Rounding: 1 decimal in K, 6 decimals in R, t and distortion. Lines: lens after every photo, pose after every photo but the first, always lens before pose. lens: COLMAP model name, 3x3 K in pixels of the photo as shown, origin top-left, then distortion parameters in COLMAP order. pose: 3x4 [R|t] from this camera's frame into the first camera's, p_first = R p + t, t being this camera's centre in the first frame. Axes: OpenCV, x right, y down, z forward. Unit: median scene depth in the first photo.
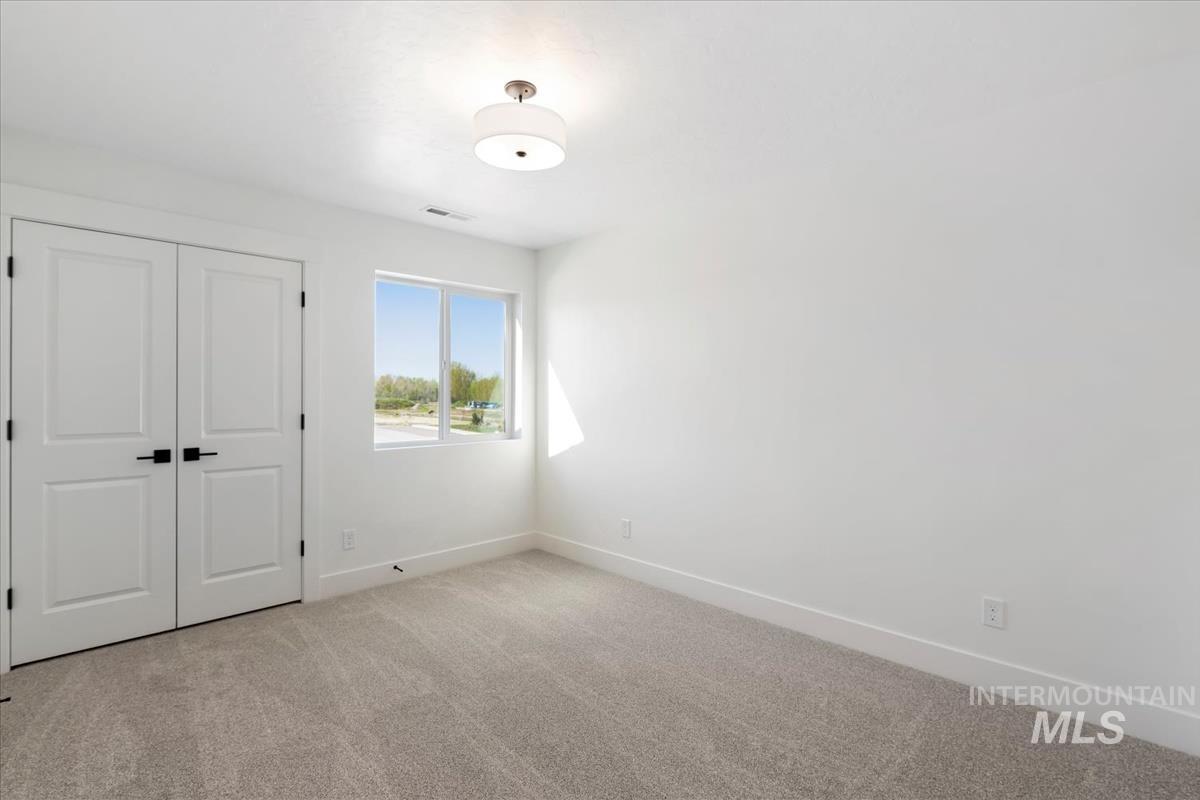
lens RADIAL K [[574.9, 0, 600.0], [0, 574.9, 400.0], [0, 0, 1]] dist [-0.001114, -0.000572]
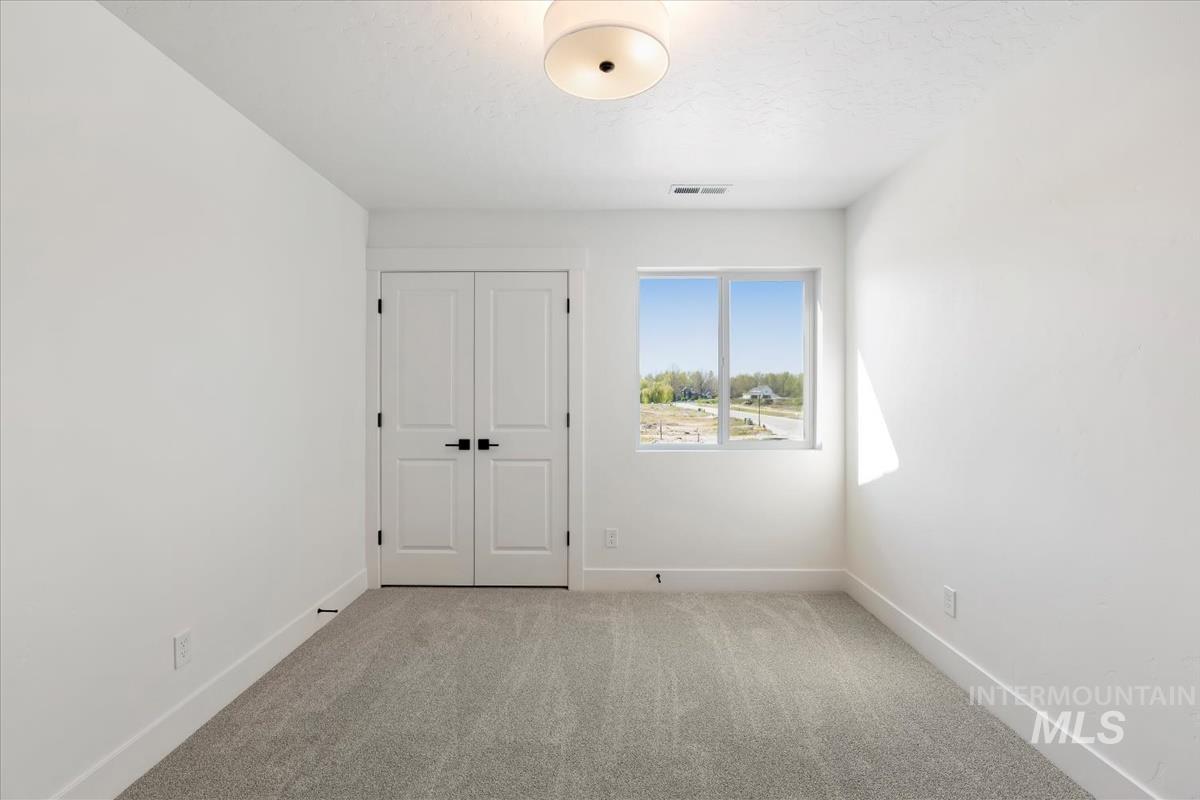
lens RADIAL K [[527.2, 0, 596.3], [0, 527.2, 393.0], [0, 0, 1]] dist [-0.009407, -0.000917]
pose [[0.697212, -0.001266, -0.716864, 0.222020], [-0.003010, 0.999984, -0.004694, -0.008155], [0.716858, 0.005431, 0.697198, 0.354611]]
